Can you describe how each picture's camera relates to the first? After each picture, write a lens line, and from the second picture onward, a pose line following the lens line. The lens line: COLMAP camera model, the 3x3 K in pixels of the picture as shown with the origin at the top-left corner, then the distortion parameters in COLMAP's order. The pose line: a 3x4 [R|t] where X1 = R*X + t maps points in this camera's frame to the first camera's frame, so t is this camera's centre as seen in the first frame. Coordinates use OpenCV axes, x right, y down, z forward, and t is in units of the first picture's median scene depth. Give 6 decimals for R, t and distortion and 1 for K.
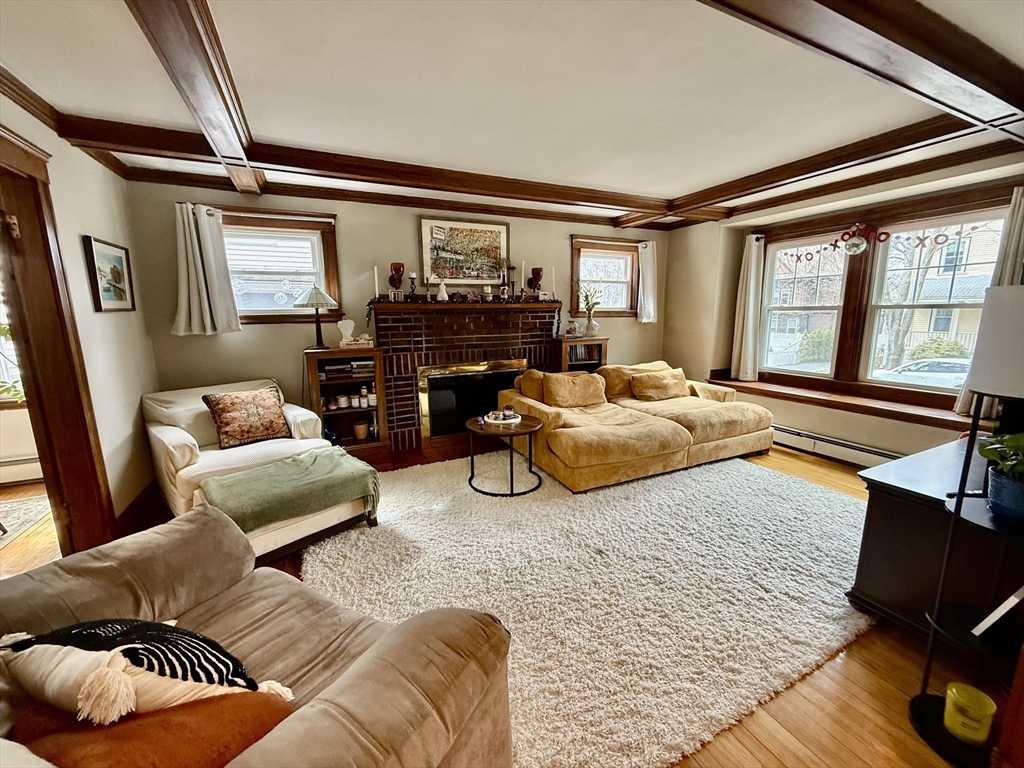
lens RADIAL K [[407.8, 0, 510.0], [0, 407.8, 382.8], [0, 0, 1]] dist [0.001295, -0.000426]
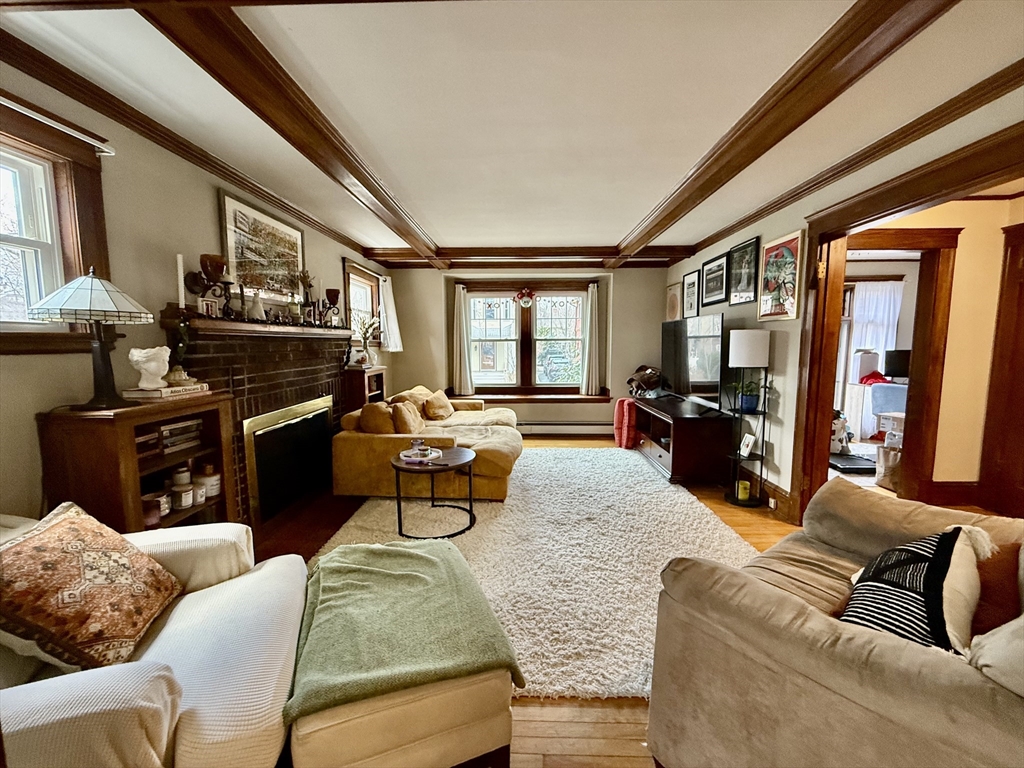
lens RADIAL K [[407.8, 0, 511.1], [0, 407.8, 383.7], [0, 0, 1]] dist [0.001295, -0.000426]
pose [[0.454455, -0.078759, 0.887281, -0.593569], [0.149875, 0.988644, 0.010992, -0.039921], [-0.878071, 0.127985, 0.461098, 0.324776]]
